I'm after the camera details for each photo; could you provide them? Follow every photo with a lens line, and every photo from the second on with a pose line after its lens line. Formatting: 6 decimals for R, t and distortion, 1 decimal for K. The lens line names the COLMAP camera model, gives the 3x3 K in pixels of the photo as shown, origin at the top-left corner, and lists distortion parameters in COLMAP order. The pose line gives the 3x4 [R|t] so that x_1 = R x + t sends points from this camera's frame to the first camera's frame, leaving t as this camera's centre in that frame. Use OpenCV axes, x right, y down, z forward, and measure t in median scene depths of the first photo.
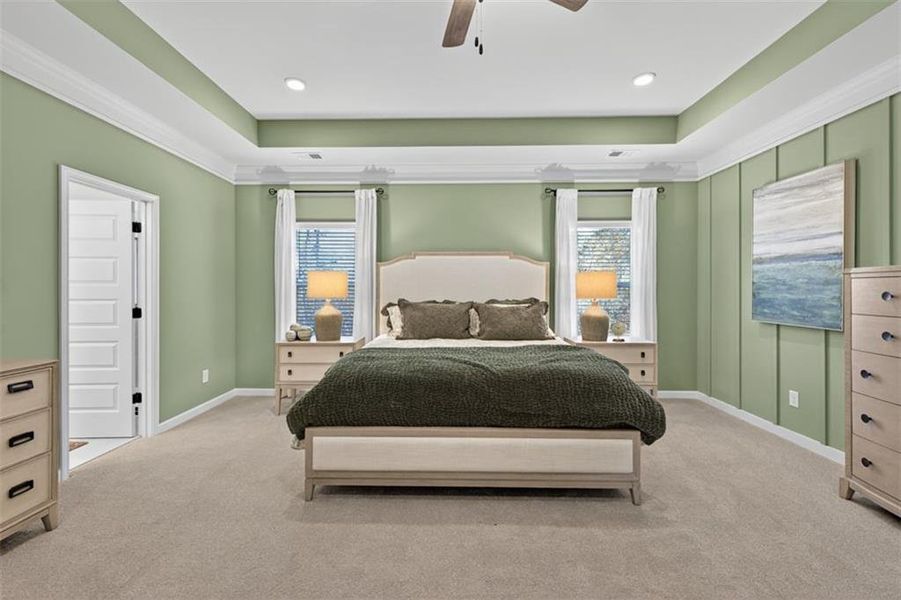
lens RADIAL K [[381.6, 0, 445.6], [0, 381.6, 294.6], [0, 0, 1]] dist [0.014910, -0.003526]
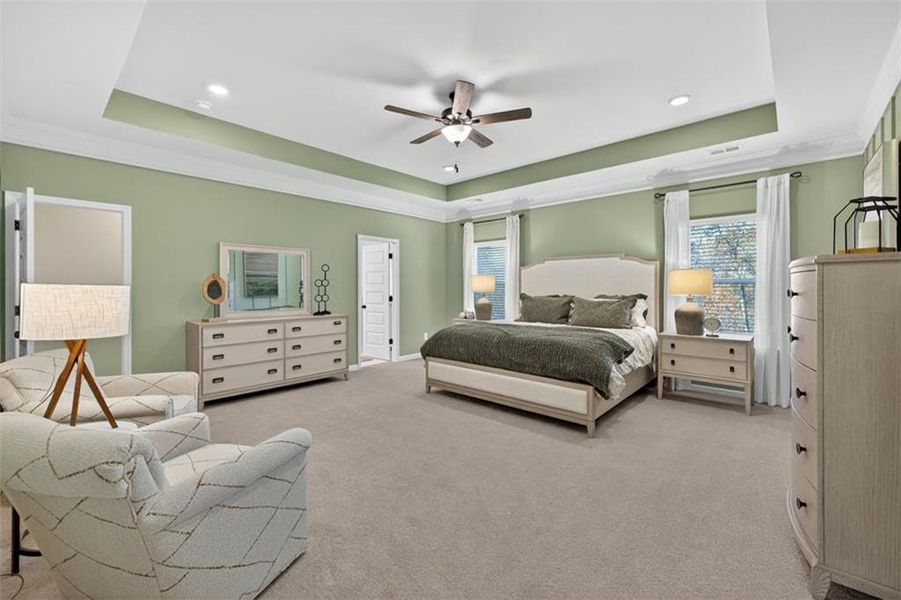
lens RADIAL K [[381.6, 0, 441.1], [0, 381.6, 291.3], [0, 0, 1]] dist [0.014910, -0.003526]
pose [[0.740616, 0.004719, -0.671911, 0.608072], [-0.007217, 0.999974, -0.000932, 0.006878], [0.671889, 0.005539, 0.740631, -0.245777]]
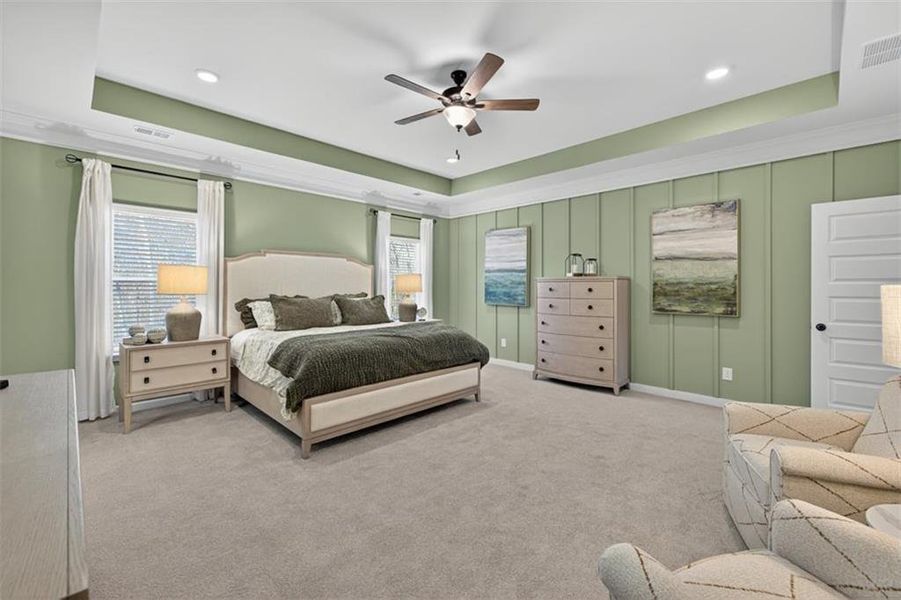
lens RADIAL K [[381.6, 0, 449.0], [0, 381.6, 293.3], [0, 0, 1]] dist [0.014910, -0.003526]
pose [[0.687649, -0.010658, 0.725965, -0.561297], [0.005141, 0.999939, 0.009810, 0.000102], [-0.726025, -0.003013, 0.687662, -0.102755]]
